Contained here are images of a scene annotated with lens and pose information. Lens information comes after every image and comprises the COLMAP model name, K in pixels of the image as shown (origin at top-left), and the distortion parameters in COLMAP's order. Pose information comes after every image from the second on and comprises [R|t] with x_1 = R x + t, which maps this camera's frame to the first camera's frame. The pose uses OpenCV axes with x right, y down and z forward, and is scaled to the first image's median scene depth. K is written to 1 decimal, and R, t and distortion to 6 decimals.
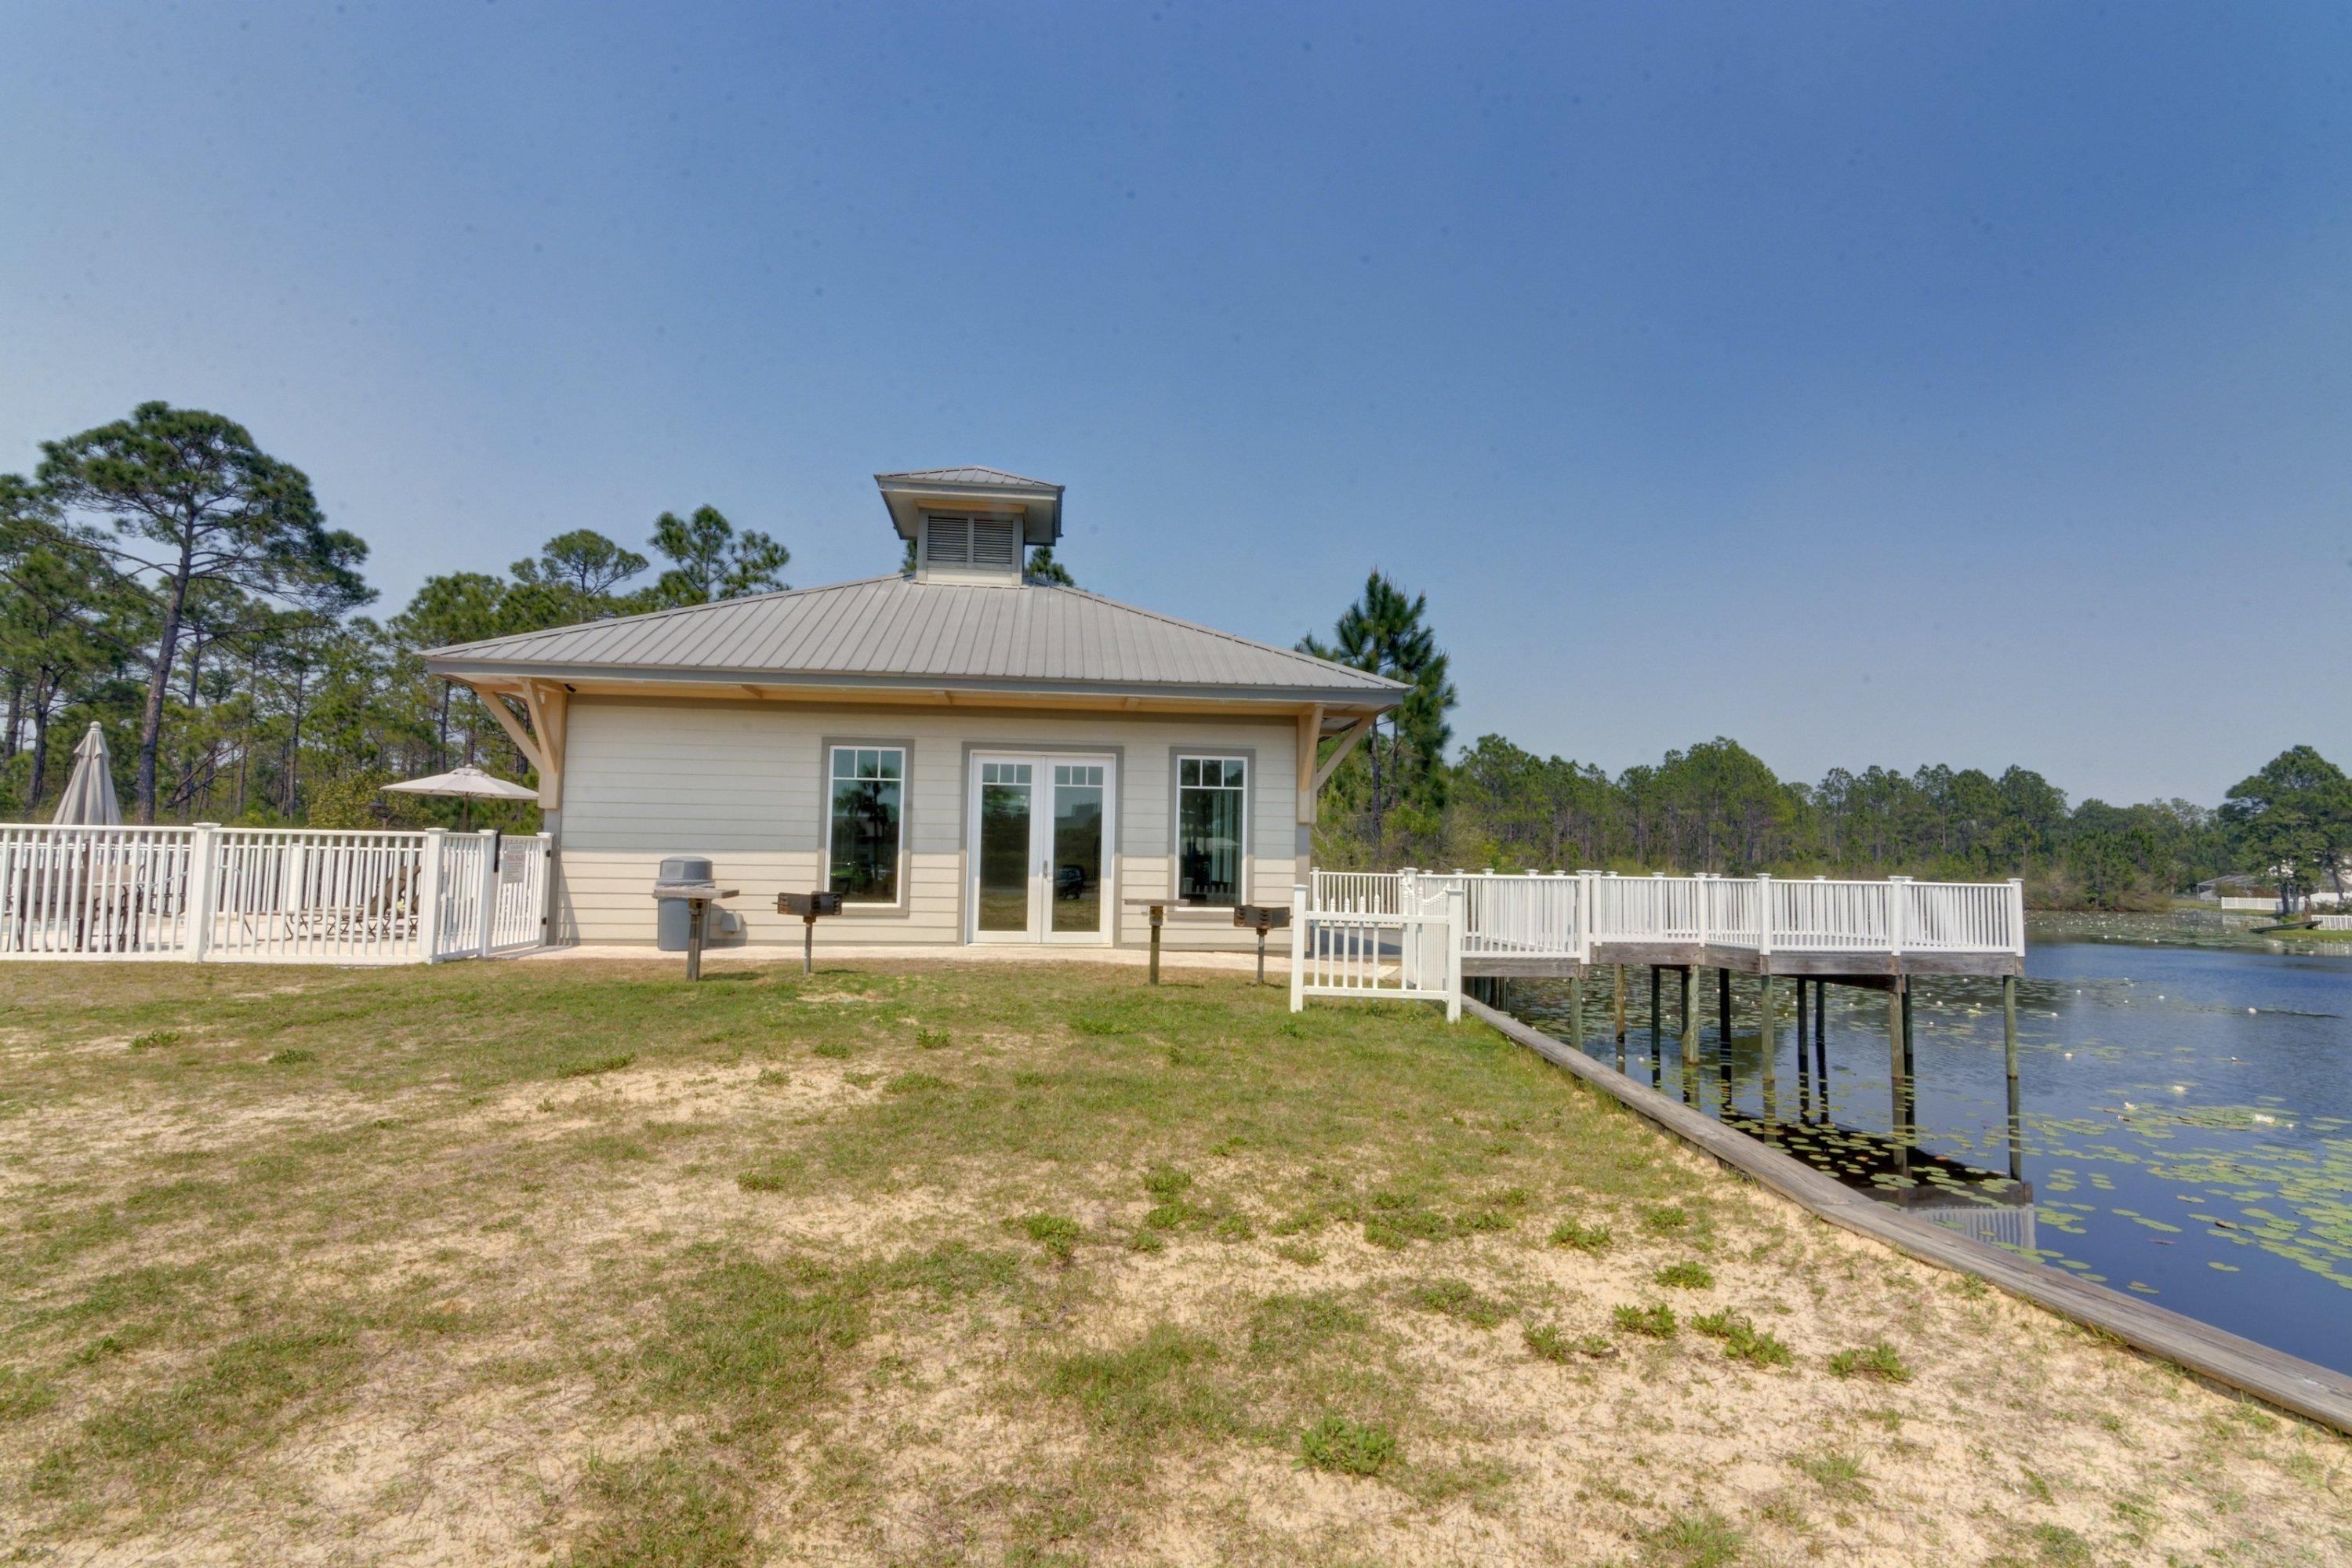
lens RADIAL K [[1124.3, 0, 1177.5], [0, 1124.3, 793.2], [0, 0, 1]] dist [0.012164, -0.005972]
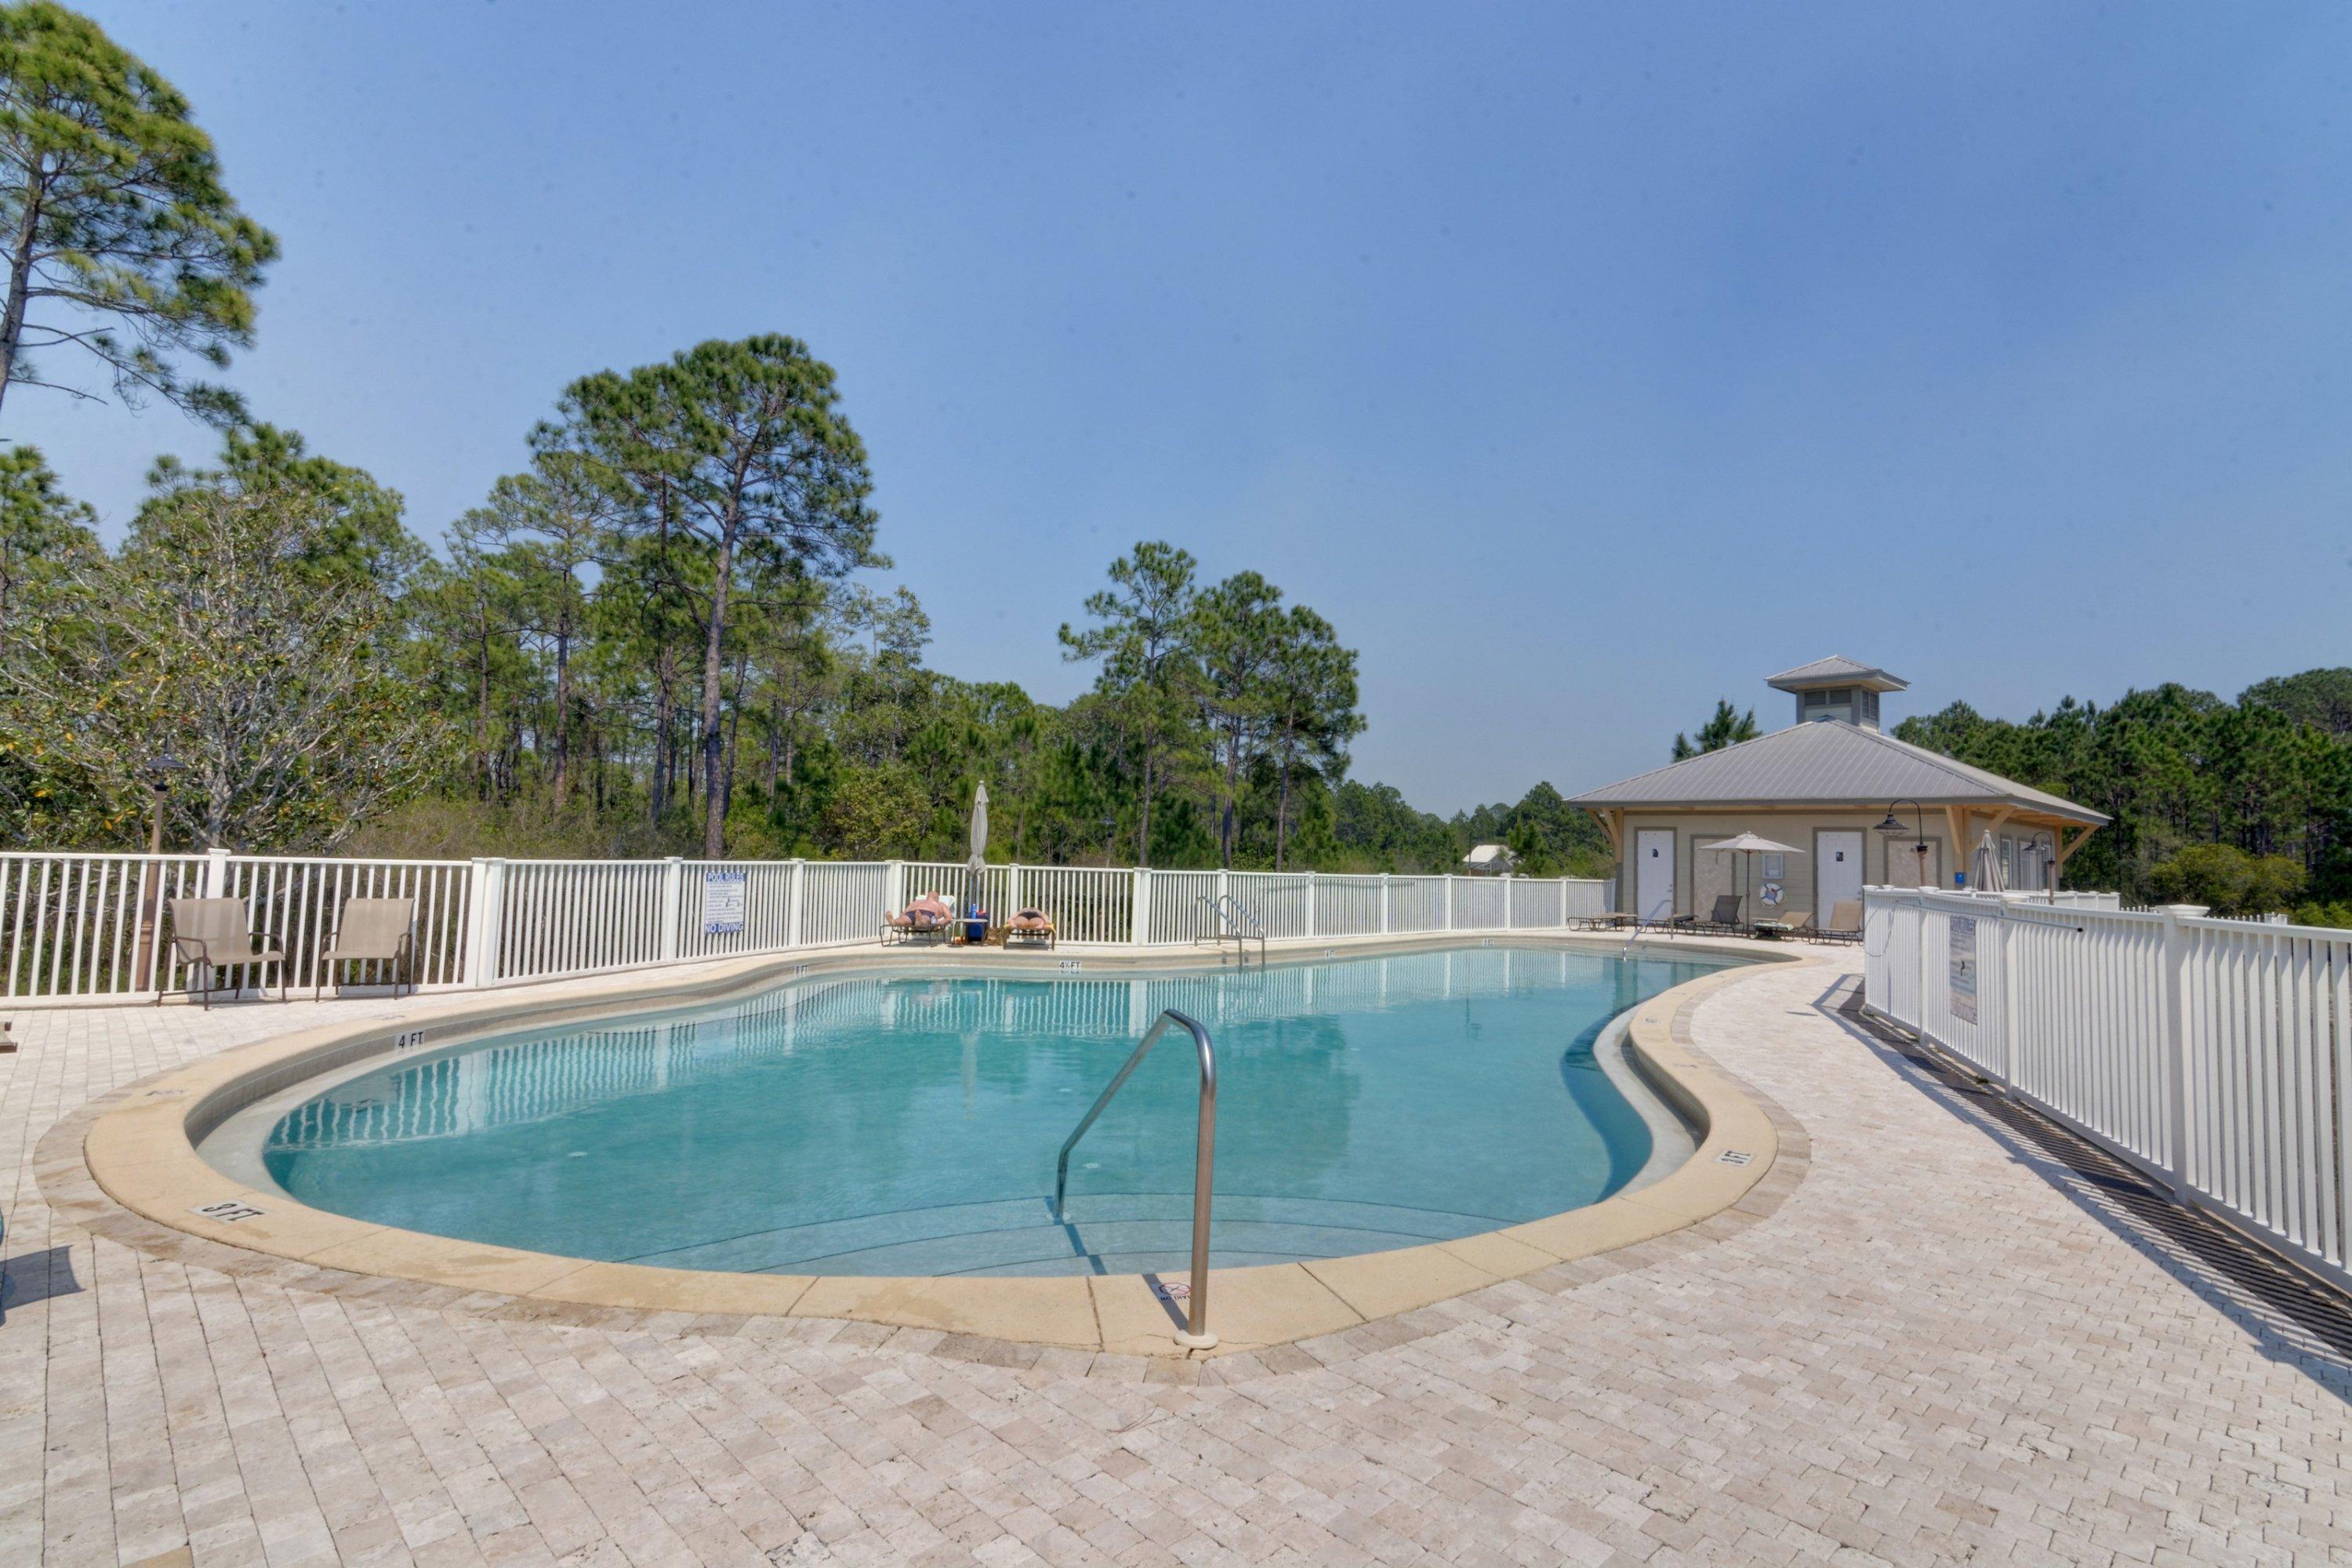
lens RADIAL K [[1124.3, 0, 1177.5], [0, 1124.3, 793.2], [0, 0, 1]] dist [0.012164, -0.005972]
pose [[0.809831, 0.041781, 0.585173, -0.306234], [-0.057527, 0.998309, 0.008334, -0.007142], [-0.583836, -0.040412, 0.810866, 0.025807]]
